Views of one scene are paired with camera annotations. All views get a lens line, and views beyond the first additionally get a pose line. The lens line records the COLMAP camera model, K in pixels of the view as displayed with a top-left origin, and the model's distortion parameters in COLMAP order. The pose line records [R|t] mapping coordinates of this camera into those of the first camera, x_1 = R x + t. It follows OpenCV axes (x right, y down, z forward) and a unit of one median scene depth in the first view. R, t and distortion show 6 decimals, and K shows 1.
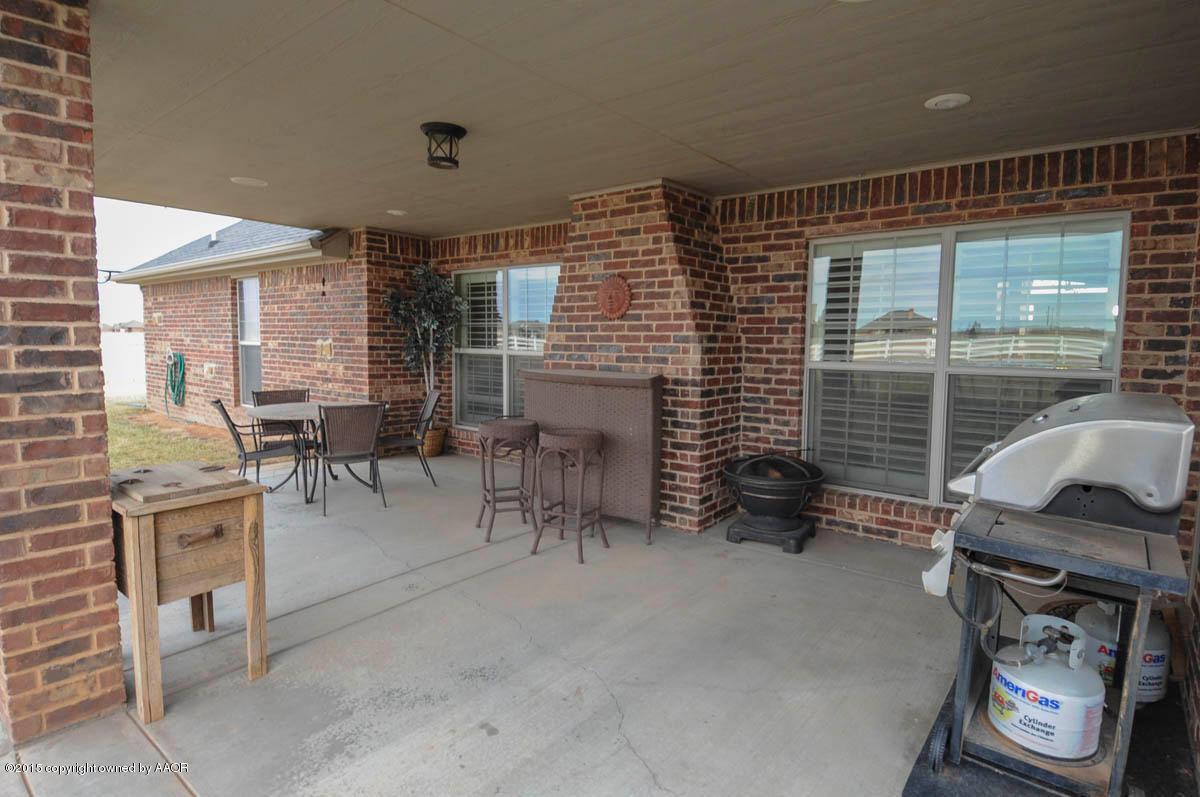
lens RADIAL K [[623.3, 0, 606.0], [0, 623.3, 390.6], [0, 0, 1]] dist [0.048944, -0.050719]
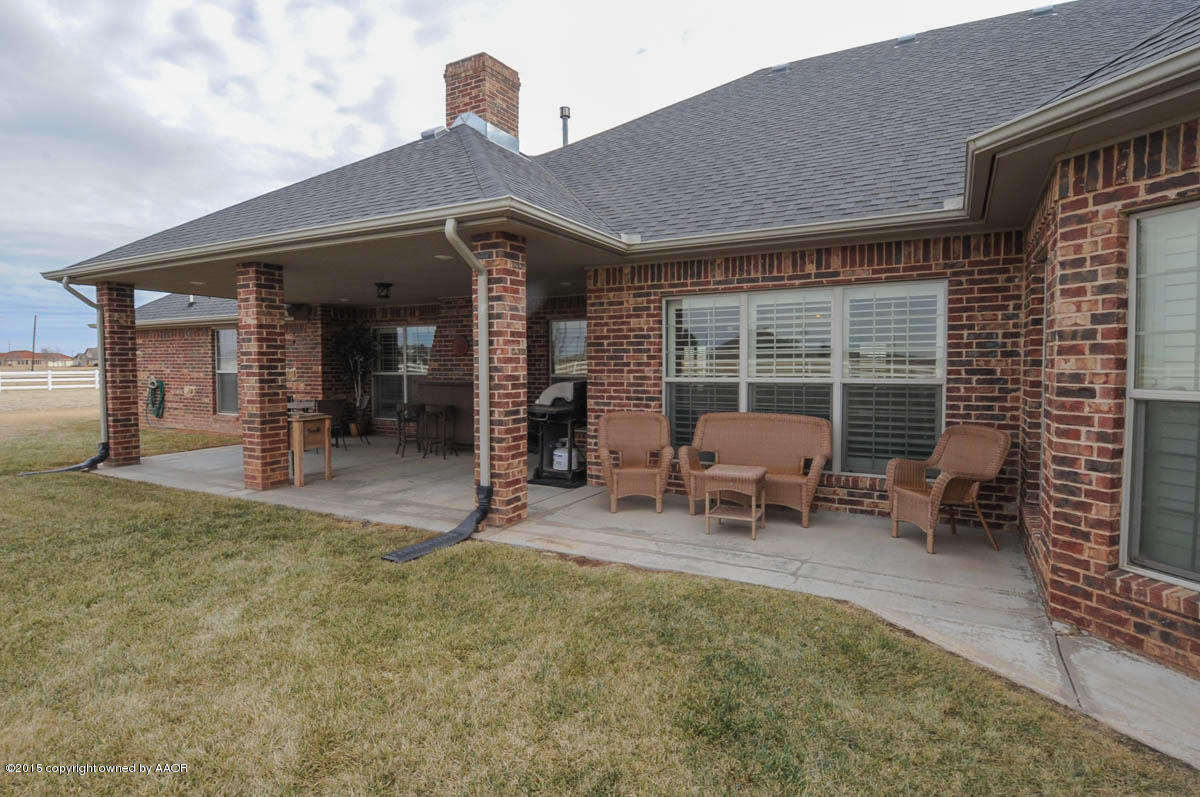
lens RADIAL K [[623.3, 0, 606.0], [0, 623.3, 390.6], [0, 0, 1]] dist [0.048944, -0.050719]
pose [[0.984934, -0.023450, 0.171332, 0.107802], [0.030072, 0.998894, -0.036154, 0.078423], [-0.170295, 0.040762, 0.984550, -0.967075]]
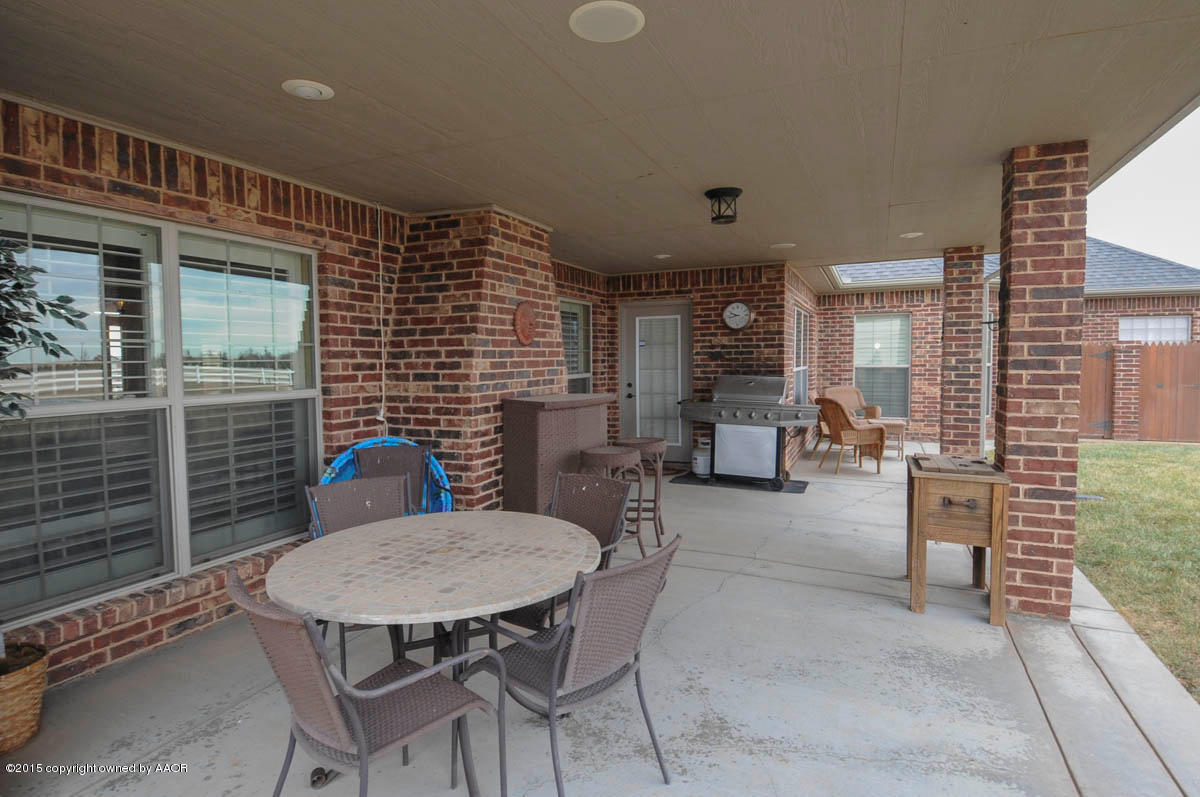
lens RADIAL K [[623.3, 0, 606.0], [0, 623.3, 390.6], [0, 0, 1]] dist [0.048944, -0.050719]
pose [[-0.271322, -0.059744, 0.960633, -0.822266], [0.087498, 0.992408, 0.086433, -0.096397], [-0.958503, 0.107504, -0.264034, 0.942845]]
